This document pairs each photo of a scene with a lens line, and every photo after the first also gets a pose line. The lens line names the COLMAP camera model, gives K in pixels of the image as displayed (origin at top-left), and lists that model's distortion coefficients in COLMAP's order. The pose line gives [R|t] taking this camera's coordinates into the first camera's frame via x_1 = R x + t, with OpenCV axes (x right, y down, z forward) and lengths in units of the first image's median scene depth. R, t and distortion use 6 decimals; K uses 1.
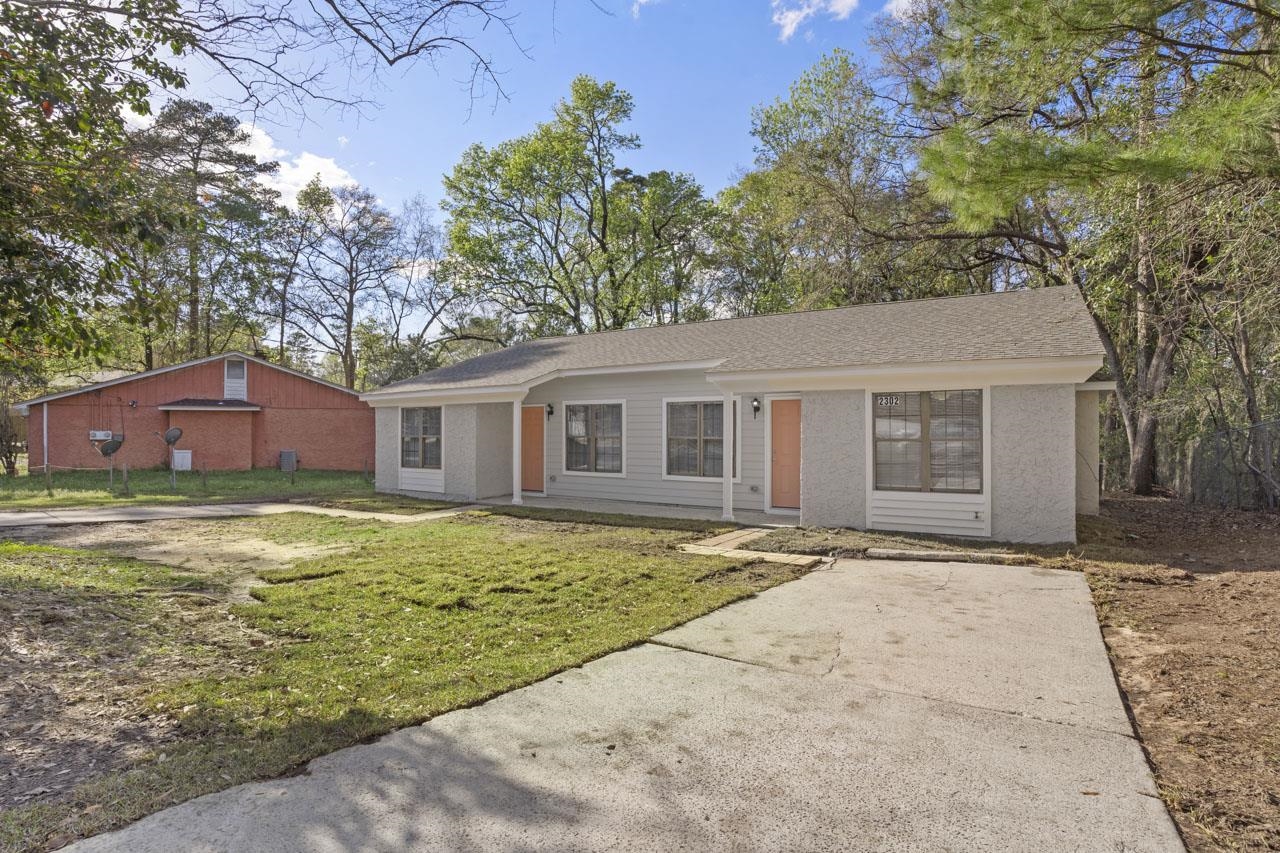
lens RADIAL K [[626.2, 0, 640.0], [0, 626.2, 426.5], [0, 0, 1]] dist [-0.001651, 0.000168]
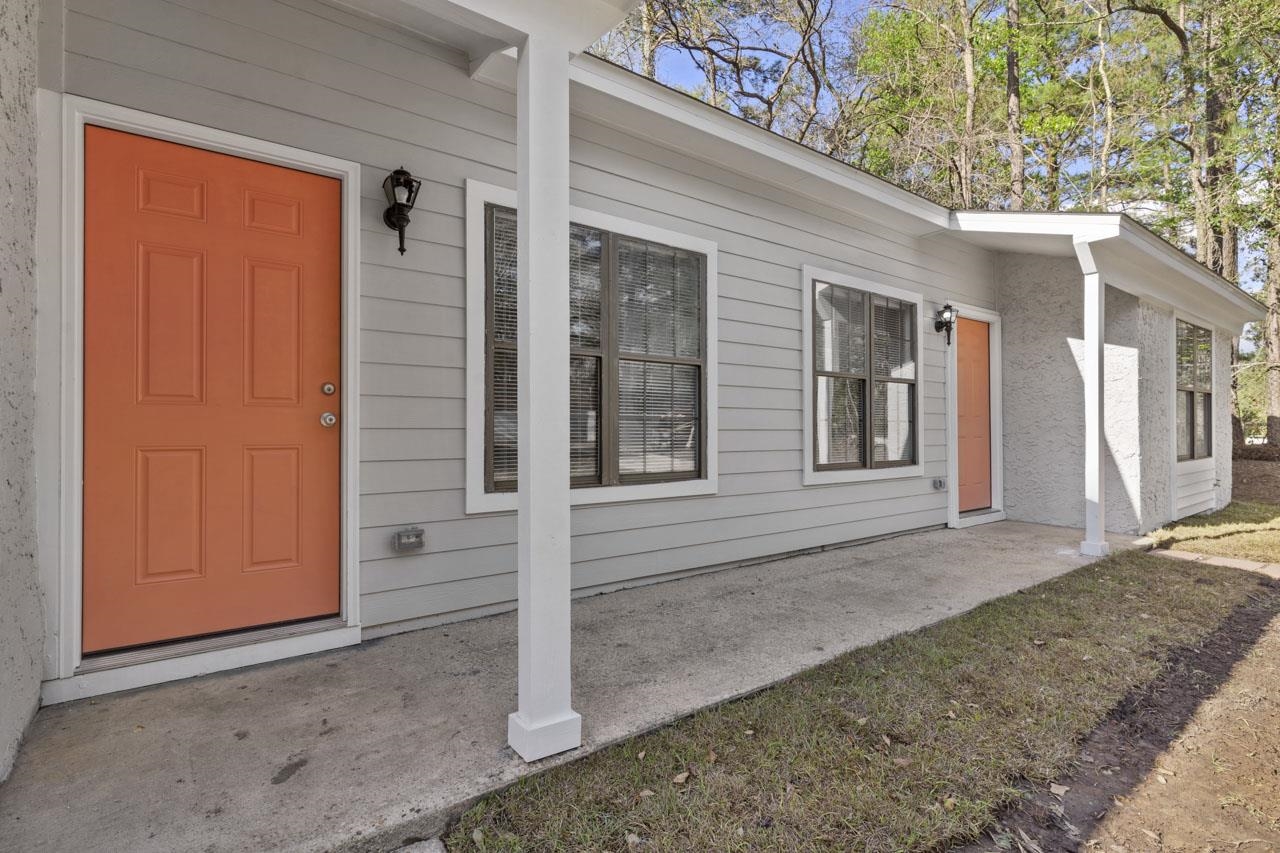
lens RADIAL K [[626.2, 0, 640.0], [0, 626.2, 426.5], [0, 0, 1]] dist [-0.001651, 0.000168]
pose [[0.340656, 0.007306, 0.940160, -0.333962], [-0.005425, 0.999968, -0.005805, 0.050961], [-0.940172, -0.003122, 0.340685, 0.939525]]
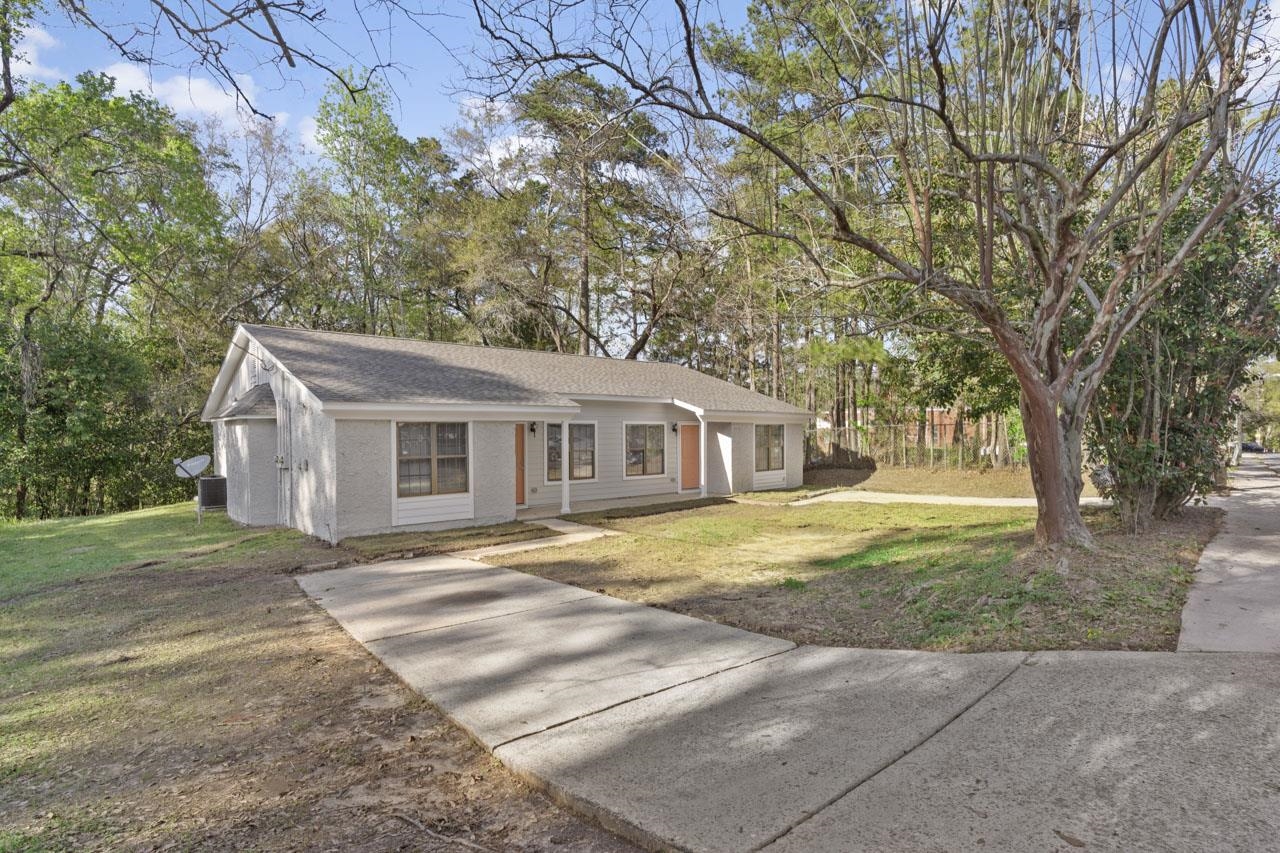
lens RADIAL K [[648.7, 0, 640.0], [0, 648.7, 426.5], [0, 0, 1]] dist [-0.057405, 0.033165]
pose [[0.258664, 0.004396, 0.965957, -1.281065], [-0.008799, 0.999959, -0.002195, -0.028547], [-0.965927, -0.007931, 0.258693, 0.585738]]
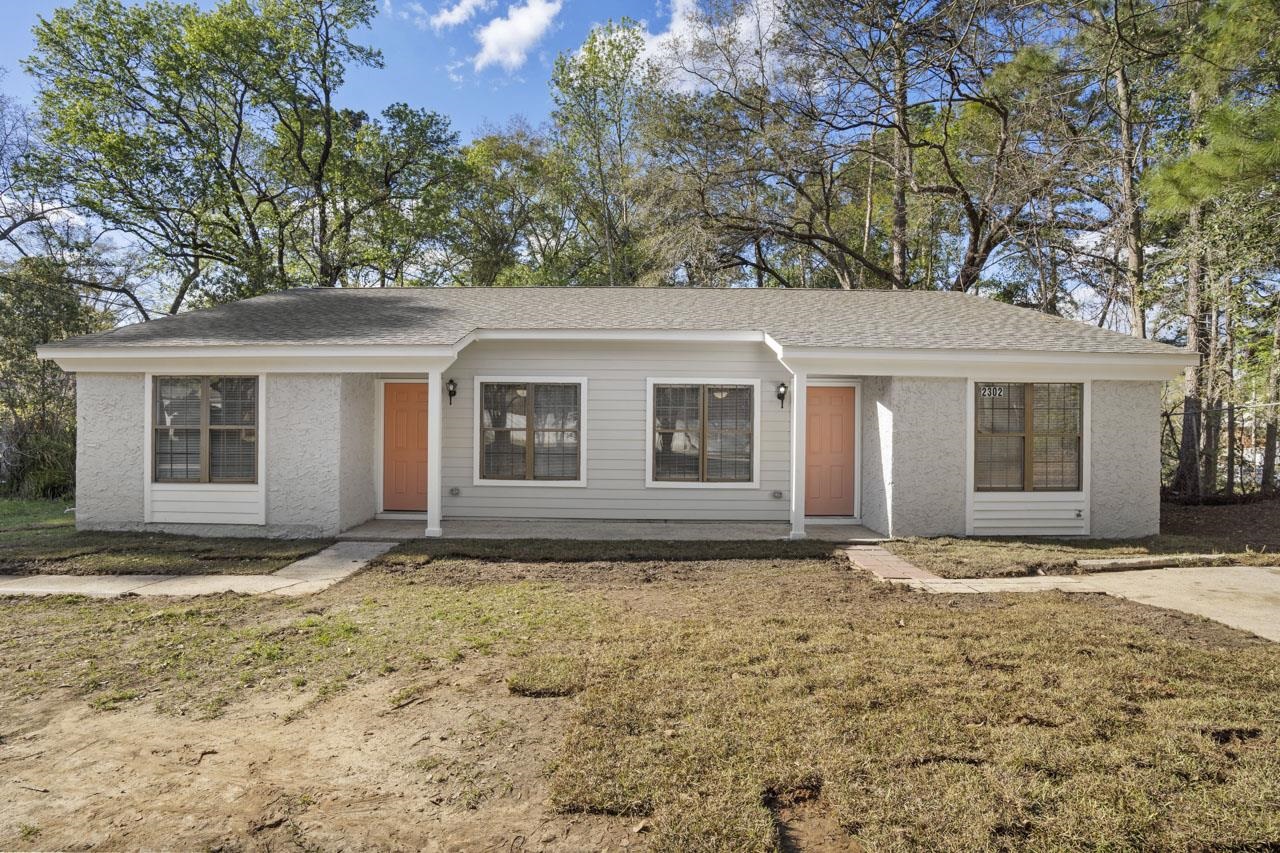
lens RADIAL K [[648.7, 0, 640.0], [0, 648.7, 426.5], [0, 0, 1]] dist [-0.057405, 0.033165]
pose [[0.852195, 0.007614, 0.523169, -0.362429], [-0.013494, 0.999881, 0.007429, 0.006417], [-0.523050, -0.013390, 0.852197, 0.340325]]
